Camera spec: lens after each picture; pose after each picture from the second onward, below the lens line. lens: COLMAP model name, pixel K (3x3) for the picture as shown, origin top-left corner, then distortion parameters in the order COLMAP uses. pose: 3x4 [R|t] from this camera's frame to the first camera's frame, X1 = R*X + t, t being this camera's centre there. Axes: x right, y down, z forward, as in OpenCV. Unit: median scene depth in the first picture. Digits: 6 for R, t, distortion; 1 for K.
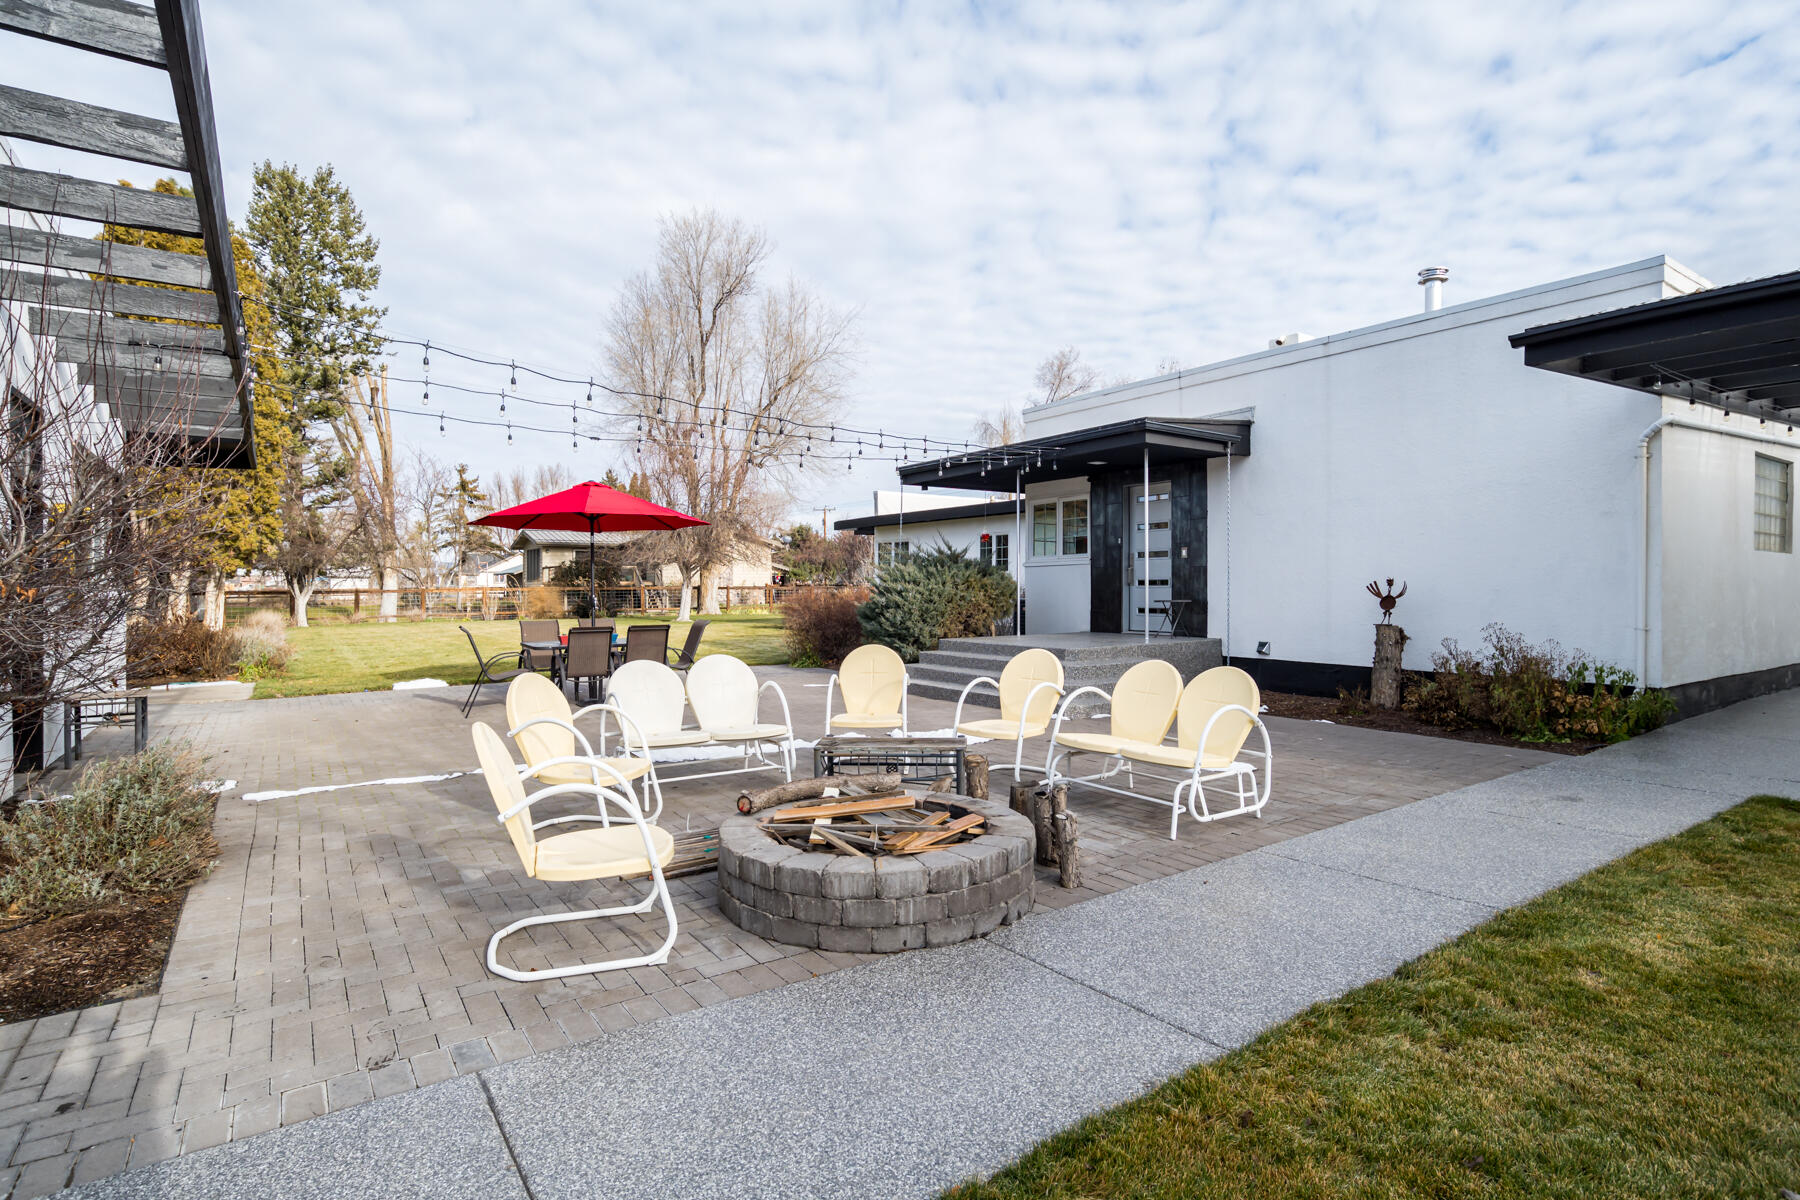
lens RADIAL K [[914.2, 0, 905.6], [0, 914.2, 602.5], [0, 0, 1]] dist [-0.016985, 0.009763]
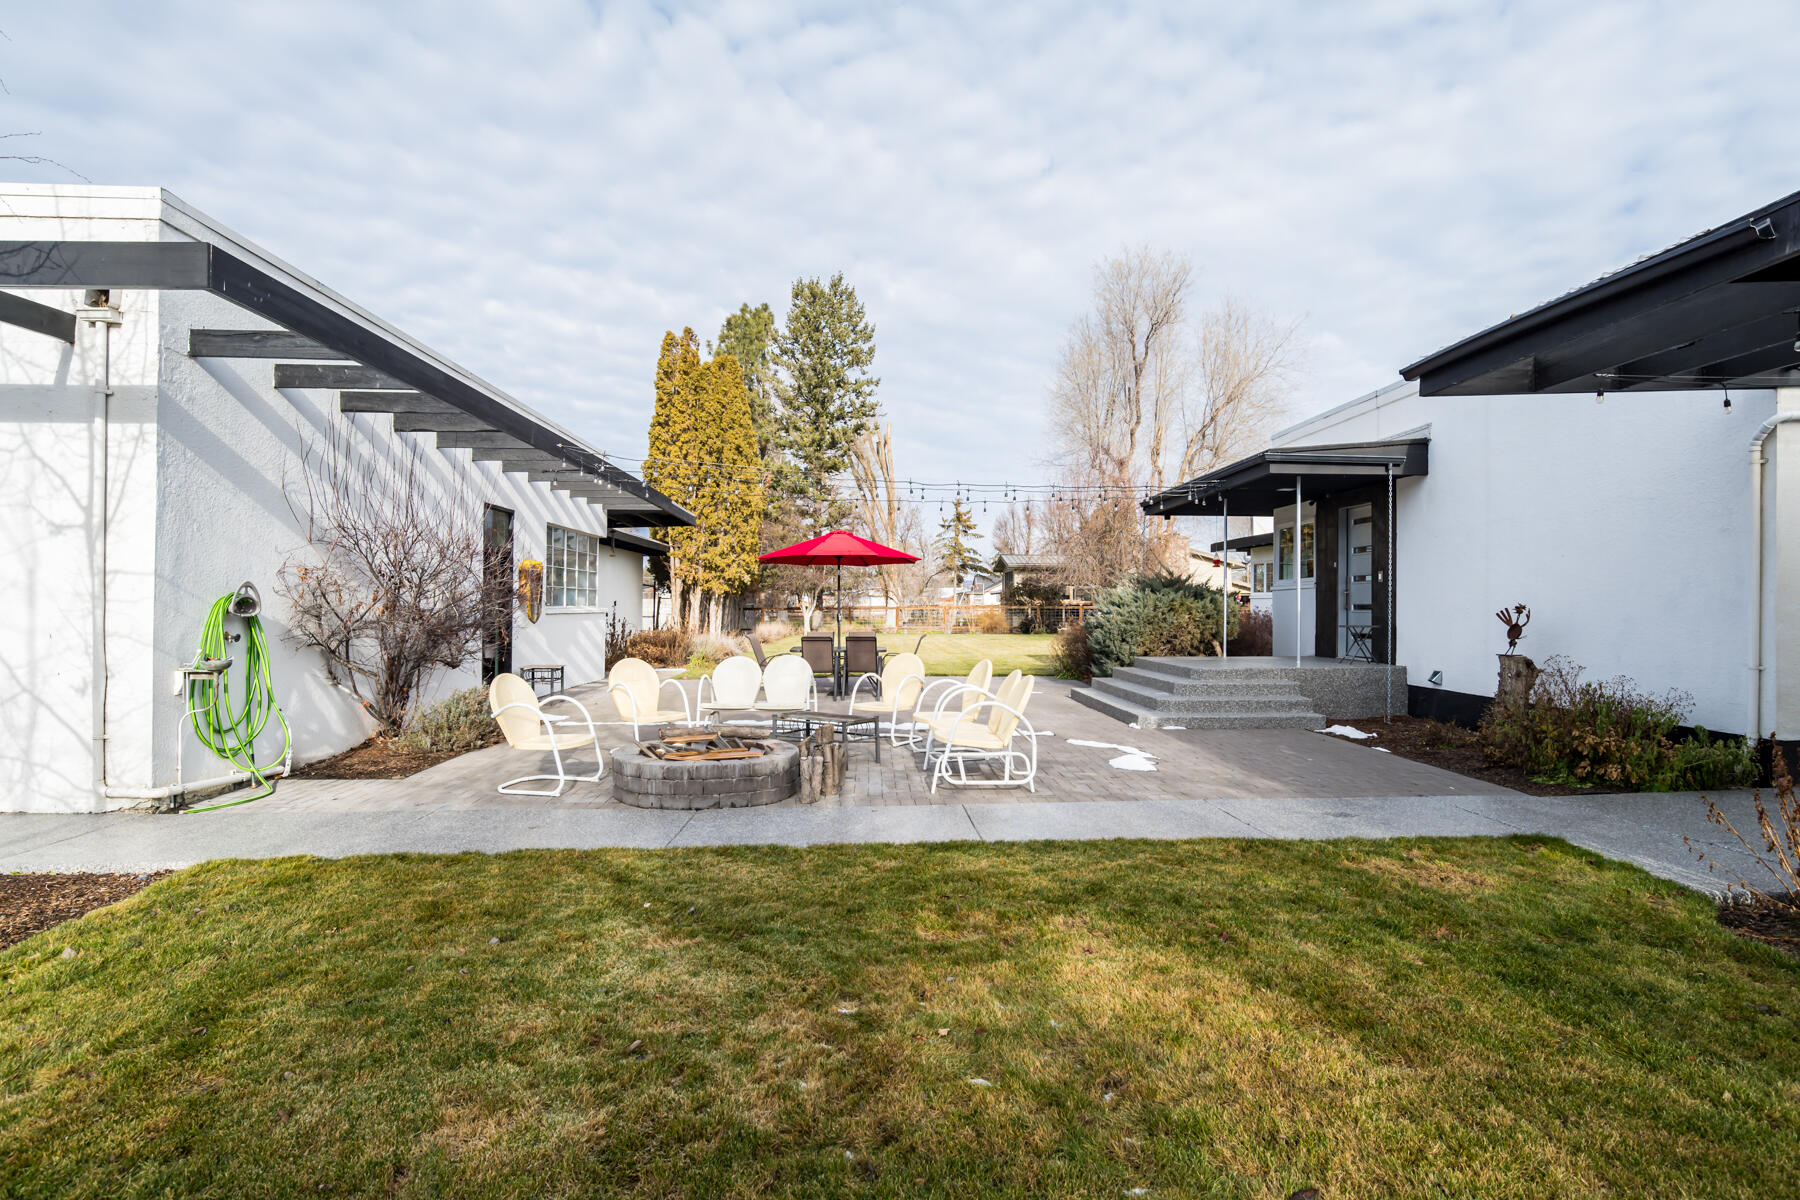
lens RADIAL K [[914.2, 0, 905.6], [0, 914.2, 602.5], [0, 0, 1]] dist [-0.016985, 0.009763]
pose [[0.850388, 0.004950, -0.526133, 0.331858], [-0.016084, 0.999733, -0.016591, -0.002619], [0.525910, 0.022571, 0.850241, -0.072098]]
